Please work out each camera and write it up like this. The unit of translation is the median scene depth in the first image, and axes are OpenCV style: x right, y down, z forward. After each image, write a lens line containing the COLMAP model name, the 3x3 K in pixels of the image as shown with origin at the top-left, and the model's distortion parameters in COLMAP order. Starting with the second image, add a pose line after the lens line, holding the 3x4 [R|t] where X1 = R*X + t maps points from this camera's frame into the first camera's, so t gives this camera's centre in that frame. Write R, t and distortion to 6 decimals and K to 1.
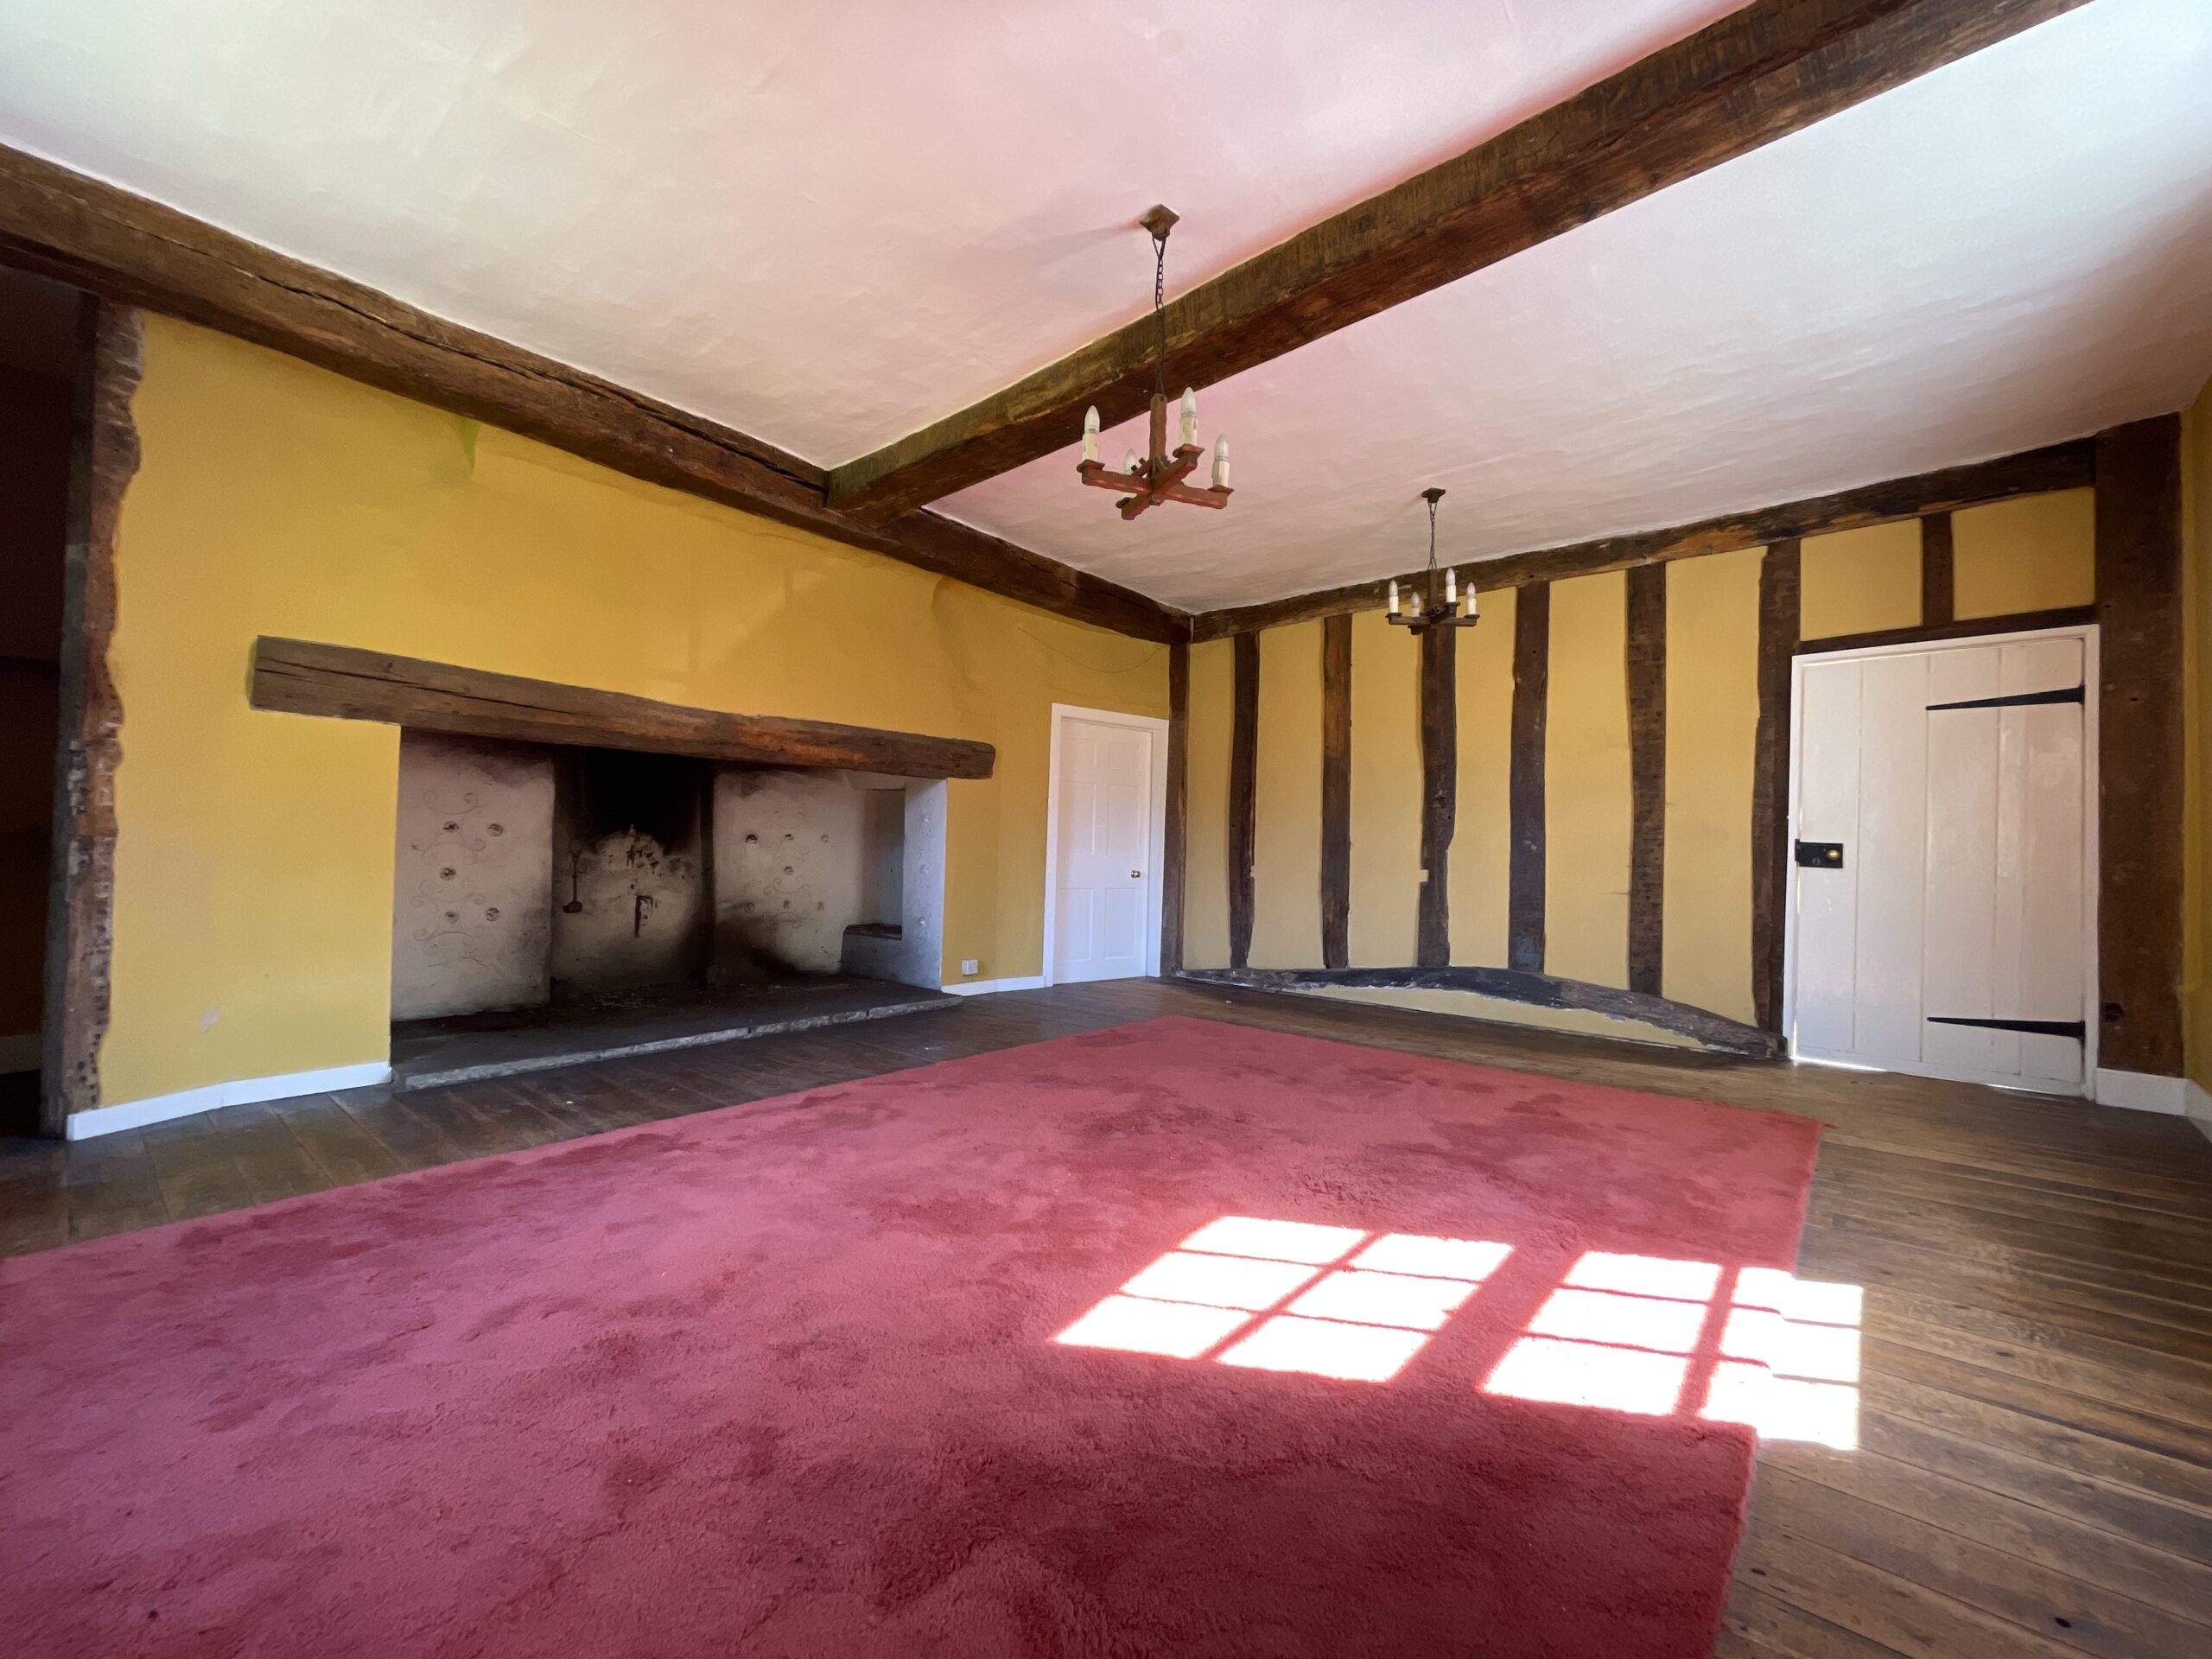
lens RADIAL K [[881.7, 0, 1107.9], [0, 881.7, 835.8], [0, 0, 1]] dist [-0.001964, -0.000309]
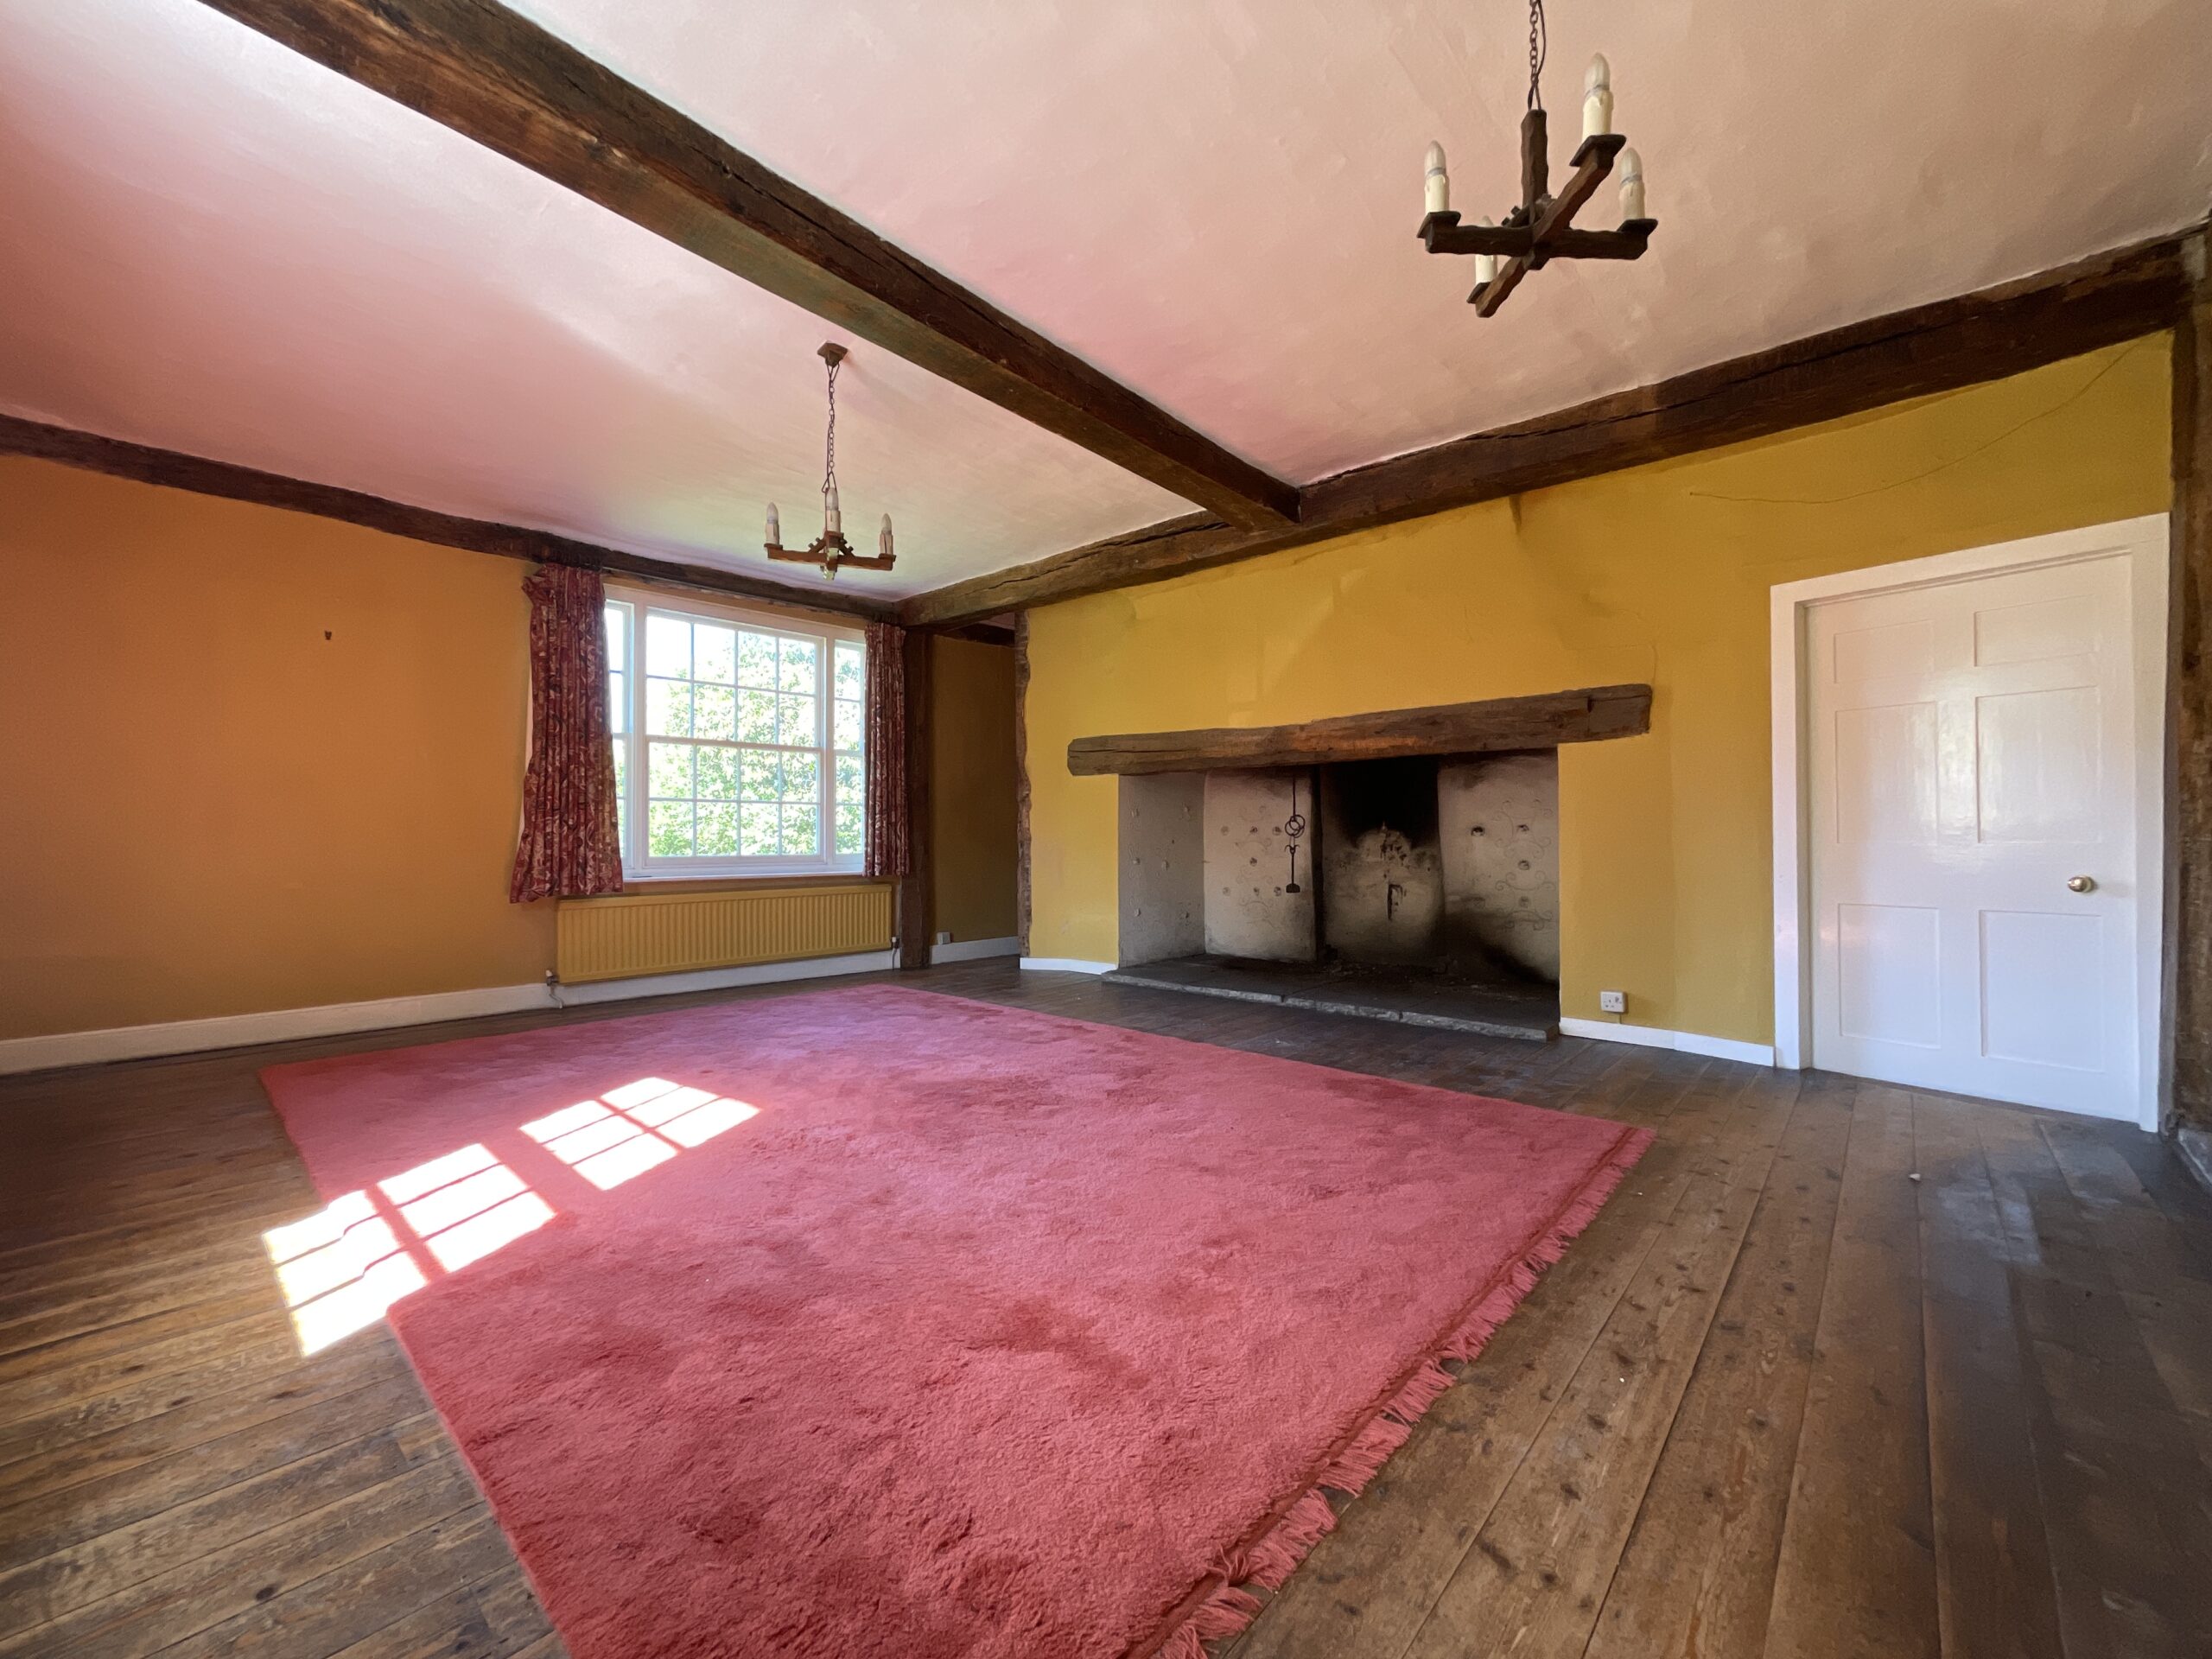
lens RADIAL K [[881.7, 0, 1108.4], [0, 881.7, 840.1], [0, 0, 1]] dist [-0.001964, -0.000309]
pose [[-0.013129, -0.017402, -0.999762, 0.789294], [0.022160, 0.999598, -0.017690, 0.029491], [0.999668, -0.022387, -0.012738, 0.833465]]
